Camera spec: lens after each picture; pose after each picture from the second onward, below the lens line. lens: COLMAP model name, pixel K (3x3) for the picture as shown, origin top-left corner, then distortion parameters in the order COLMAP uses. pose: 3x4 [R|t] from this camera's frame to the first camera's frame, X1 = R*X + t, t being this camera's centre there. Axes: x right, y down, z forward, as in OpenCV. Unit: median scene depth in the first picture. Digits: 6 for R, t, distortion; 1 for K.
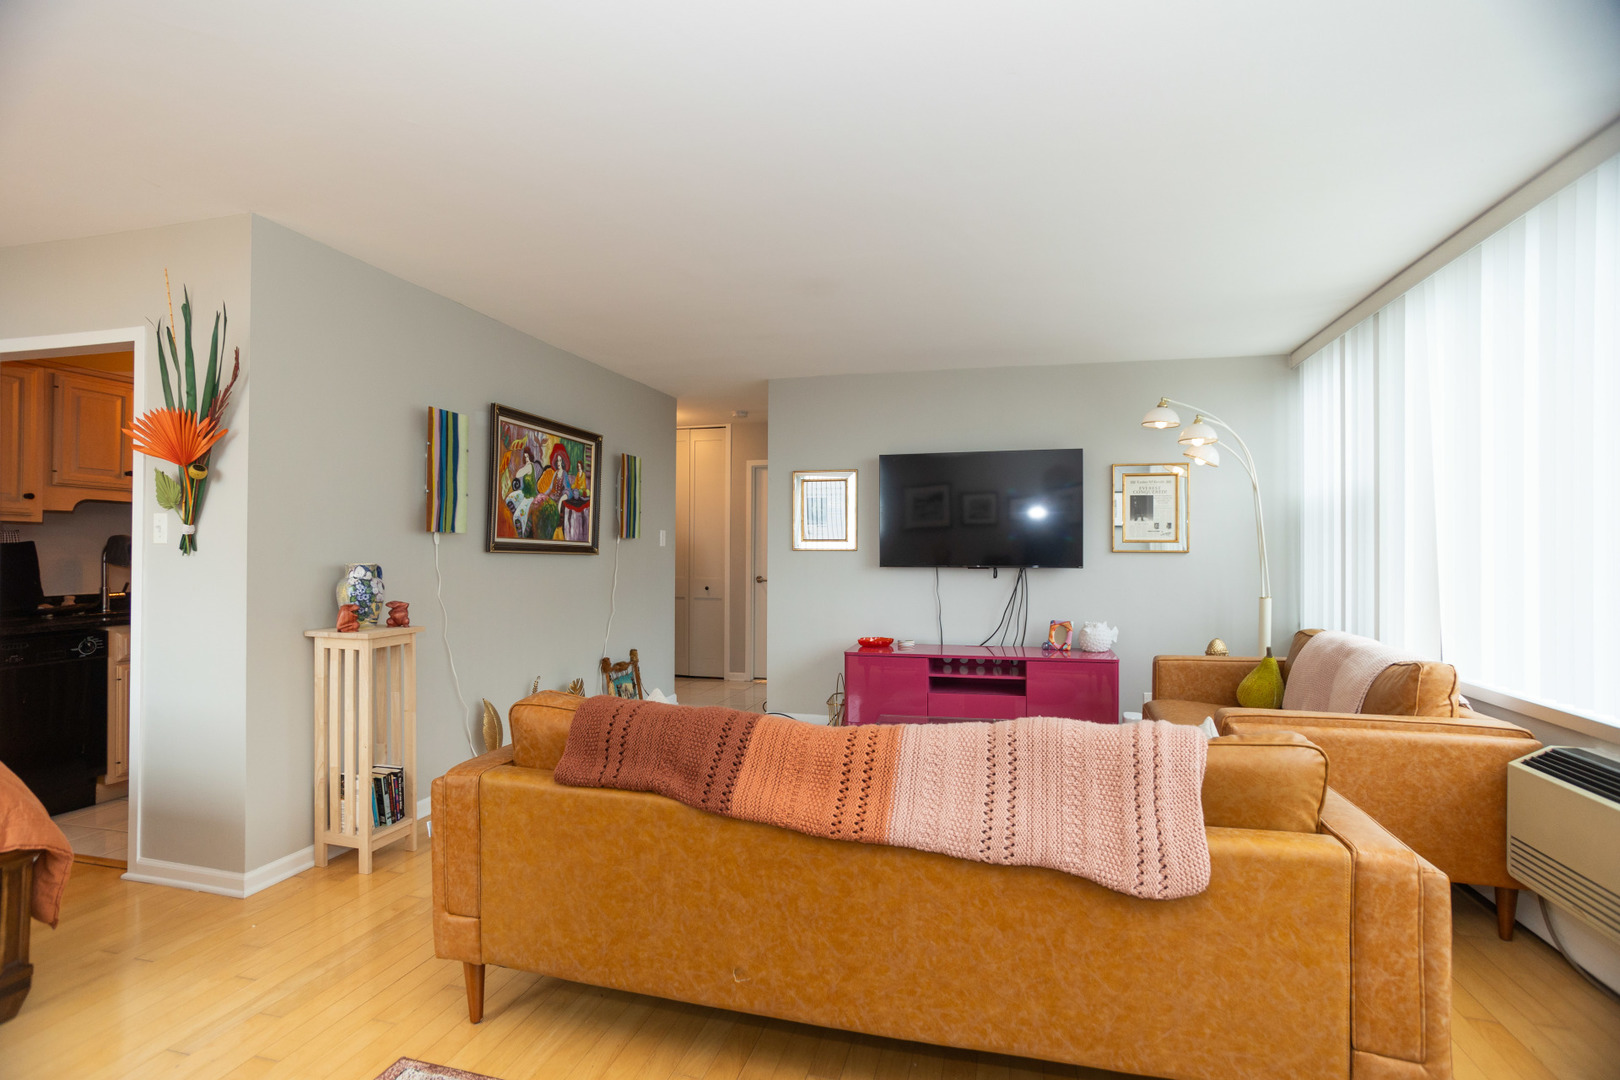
lens RADIAL K [[777.9, 0, 801.8], [0, 777.9, 545.7], [0, 0, 1]] dist [-0.078397, 0.053020]
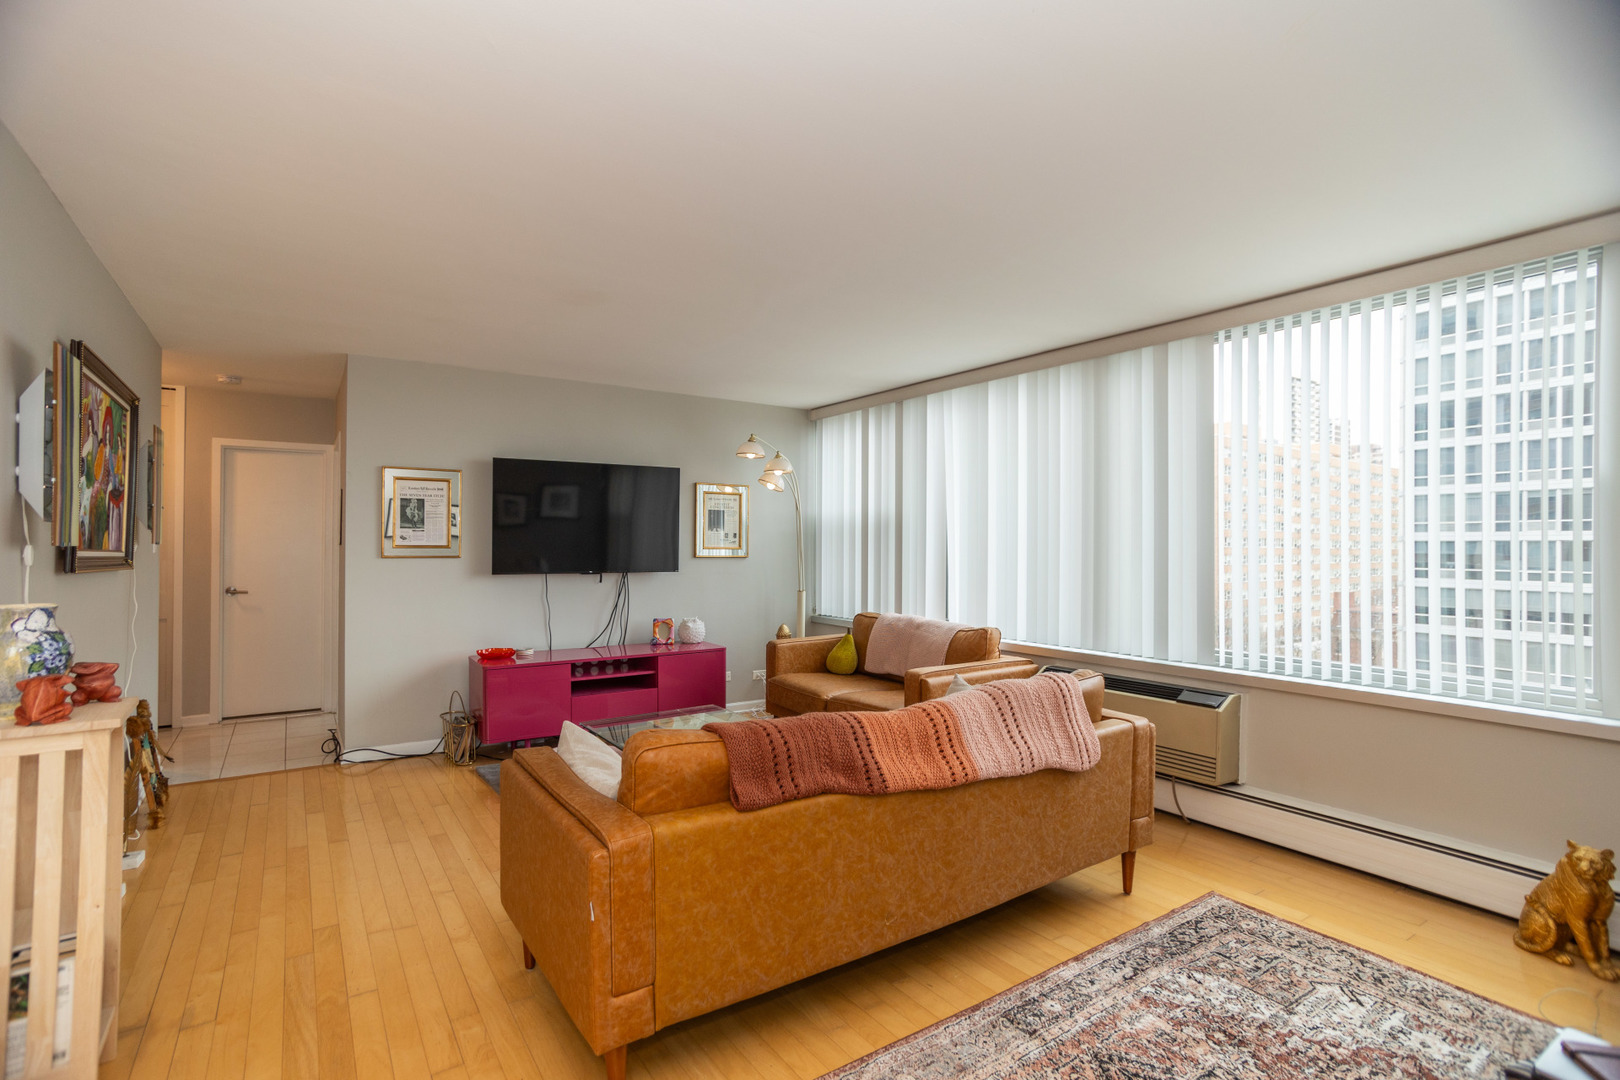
lens RADIAL K [[777.9, 0, 801.8], [0, 777.9, 545.7], [0, 0, 1]] dist [-0.078397, 0.053020]
pose [[0.646767, -0.000349, 0.762687, -0.702528], [-0.008248, 0.999938, 0.007453, -0.035022], [-0.762643, -0.011111, 0.646724, 0.188242]]
